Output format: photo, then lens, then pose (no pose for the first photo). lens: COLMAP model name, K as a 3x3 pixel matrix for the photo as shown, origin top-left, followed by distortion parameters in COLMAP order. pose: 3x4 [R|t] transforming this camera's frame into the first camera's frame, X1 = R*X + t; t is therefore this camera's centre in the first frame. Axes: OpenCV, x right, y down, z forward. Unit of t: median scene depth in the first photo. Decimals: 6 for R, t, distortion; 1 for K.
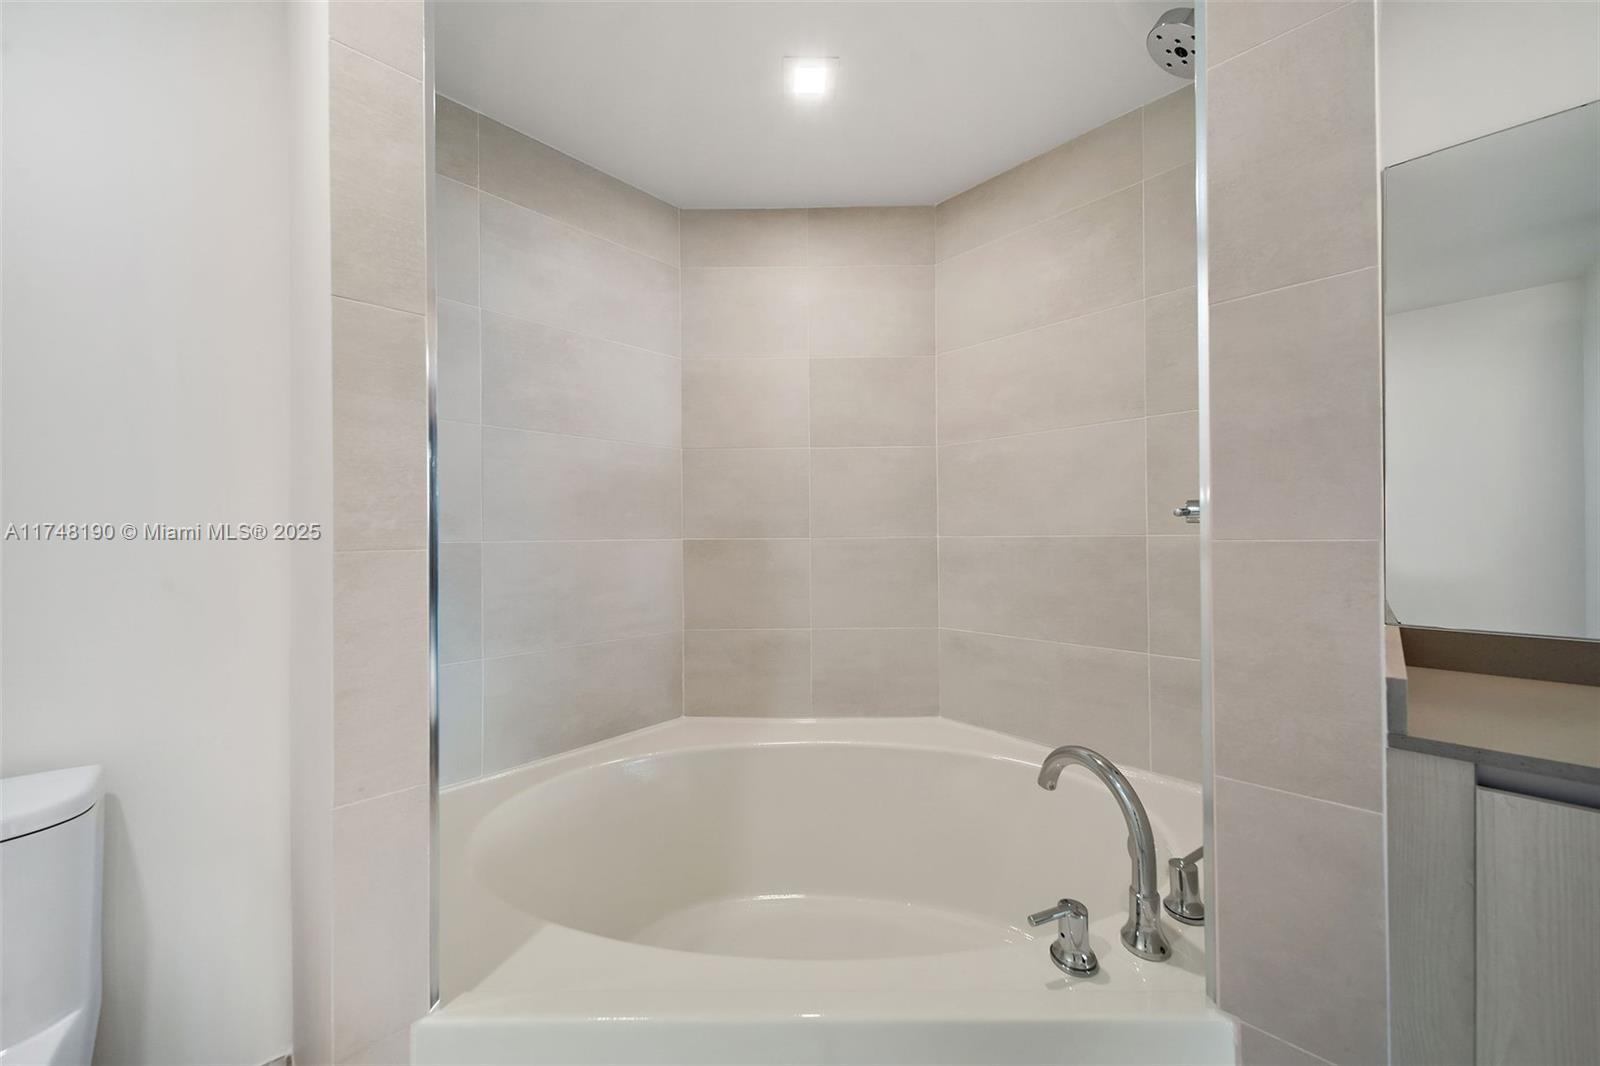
lens RADIAL K [[575.8, 0, 802.4], [0, 575.8, 523.9], [0, 0, 1]] dist [0.012920, -0.003869]
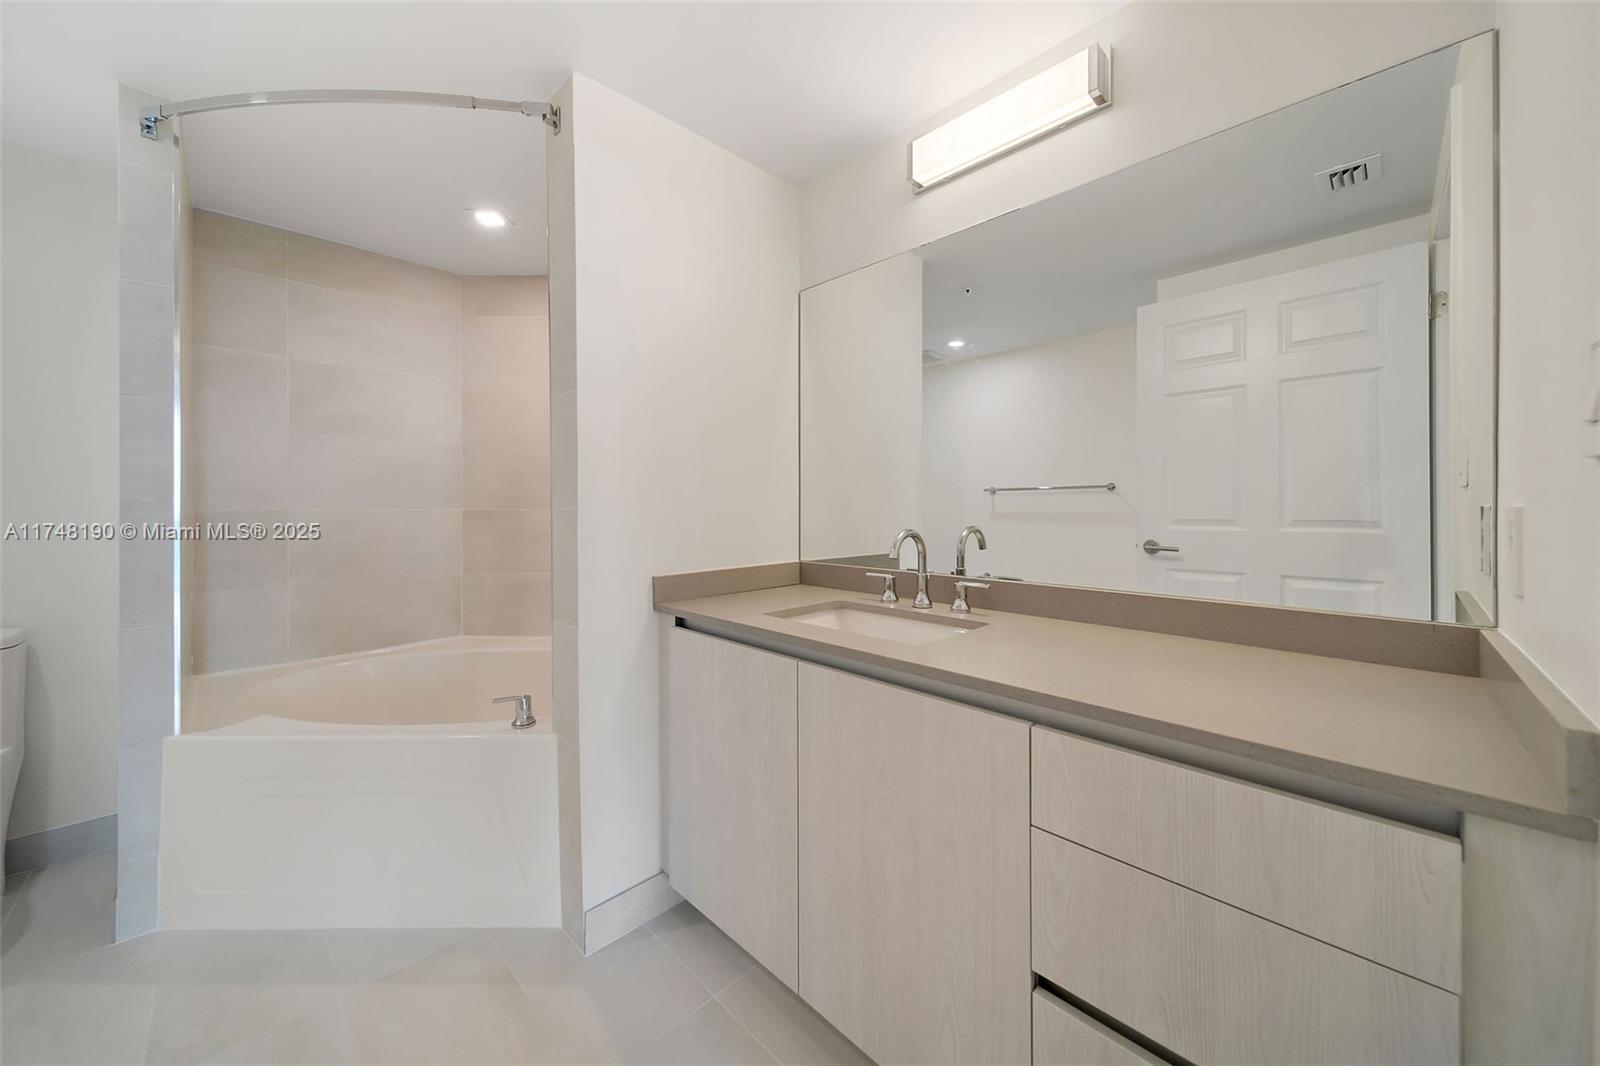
lens RADIAL K [[582.2, 0, 804.4], [0, 582.2, 495.8], [0, 0, 1]] dist [0.013947, -0.004187]
pose [[0.999985, -0.002097, -0.005015, 0.644463], [0.002087, 0.999996, -0.001928, -0.001909], [0.005019, 0.001917, 0.999986, -0.431451]]
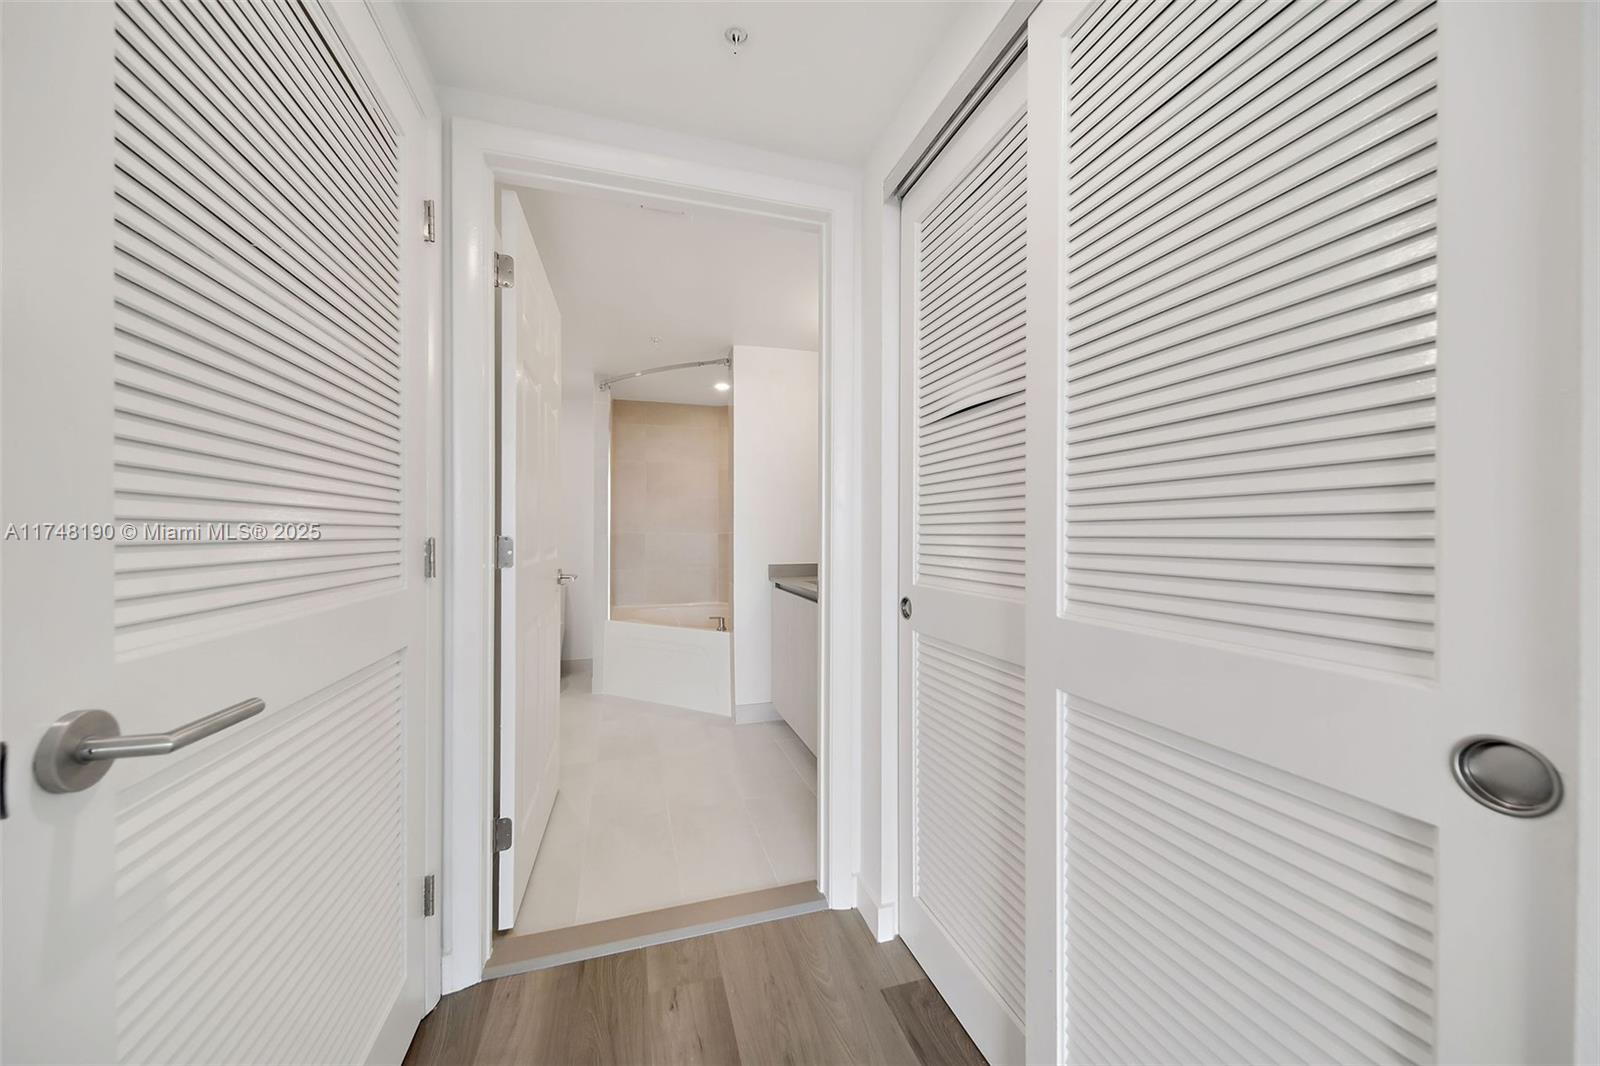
lens RADIAL K [[575.8, 0, 802.4], [0, 575.8, 523.9], [0, 0, 1]] dist [0.012920, -0.003869]
pose [[0.881222, -0.000365, -0.472703, 1.381948], [0.000394, 1.000000, -0.000039, -0.012462], [0.472703, -0.000152, 0.881222, -1.137724]]
